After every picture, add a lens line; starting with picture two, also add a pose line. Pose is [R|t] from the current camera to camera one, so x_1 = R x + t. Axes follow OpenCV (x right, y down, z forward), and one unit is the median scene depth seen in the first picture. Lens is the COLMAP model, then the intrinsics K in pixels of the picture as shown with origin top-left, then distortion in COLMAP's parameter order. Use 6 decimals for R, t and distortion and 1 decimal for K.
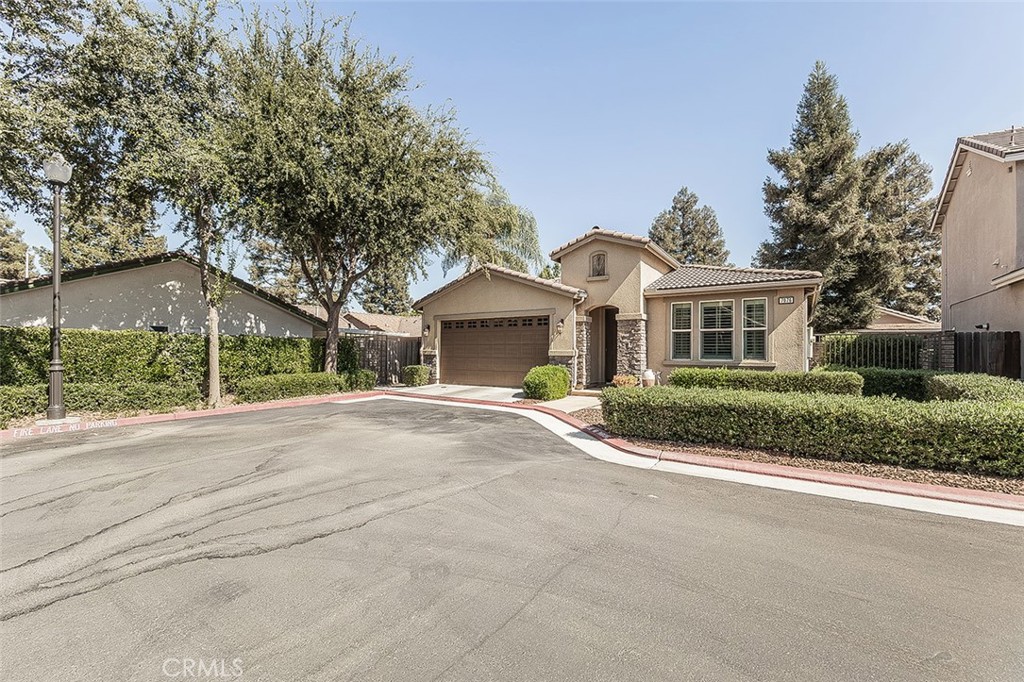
lens RADIAL K [[433.7, 0, 510.7], [0, 433.7, 353.6], [0, 0, 1]] dist [0.000244, 0.000215]
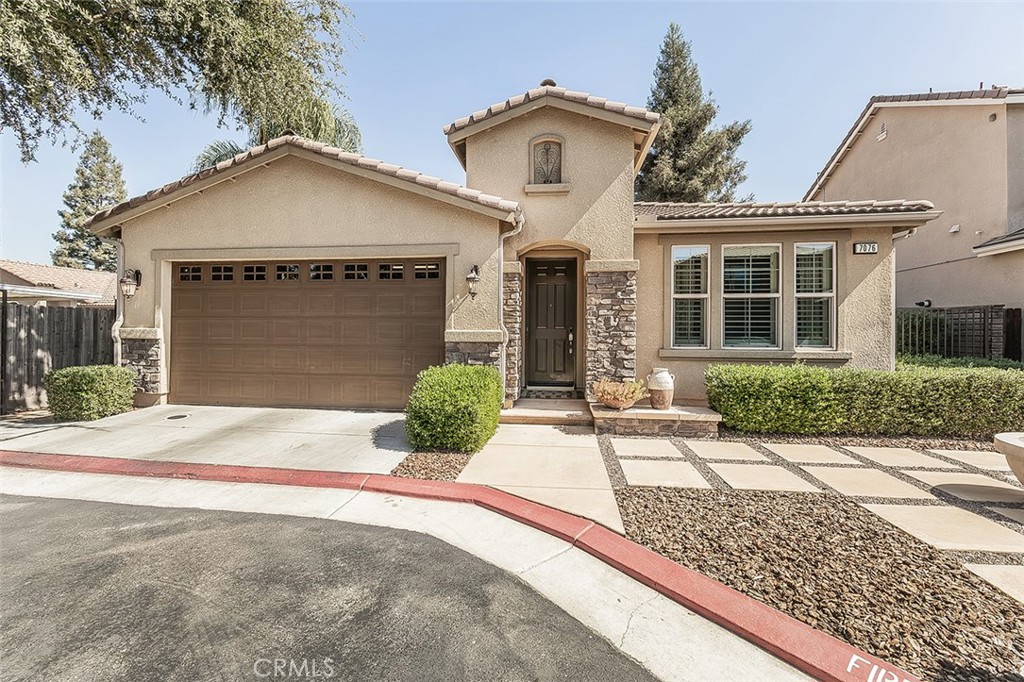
lens RADIAL K [[434.4, 0, 511.7], [0, 434.4, 332.2], [0, 0, 1]] dist [0.008741, 0.000319]
pose [[0.894954, -0.001467, 0.446156, -0.059130], [0.000184, 0.999996, 0.002919, -0.006904], [-0.446158, -0.002530, 0.894951, 0.536736]]
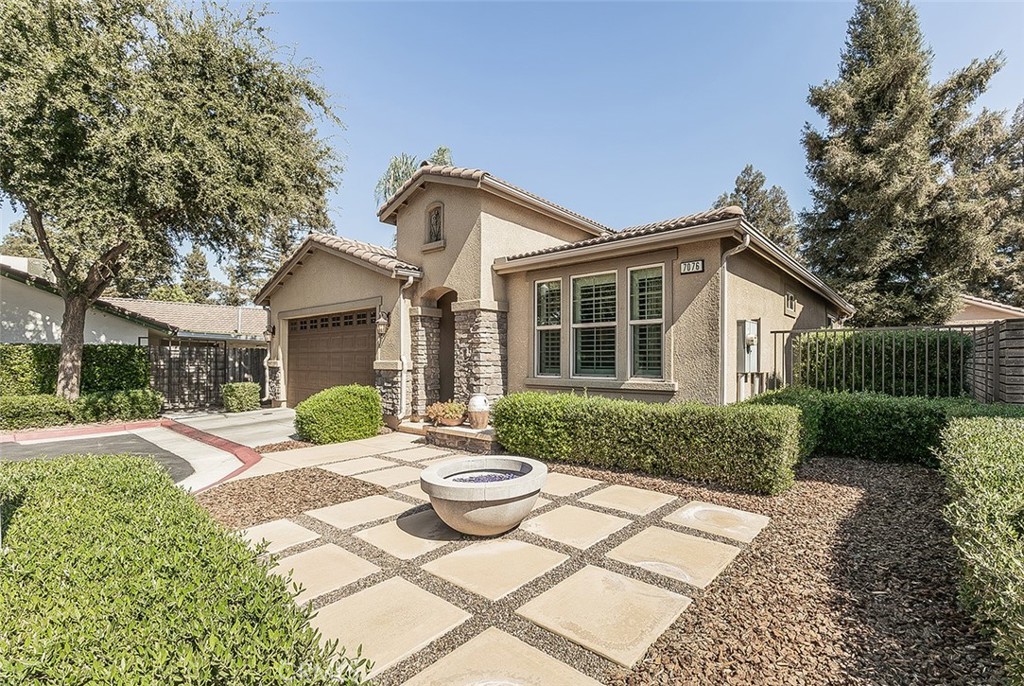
lens RADIAL K [[461.0, 0, 551.5], [0, 461.0, 360.3], [0, 0, 1]] dist [0.006035, -0.000420]
pose [[0.996871, -0.004309, -0.078923, 0.402164], [0.004055, 0.999986, -0.003377, -0.005308], [0.078937, 0.003046, 0.996875, 0.333797]]
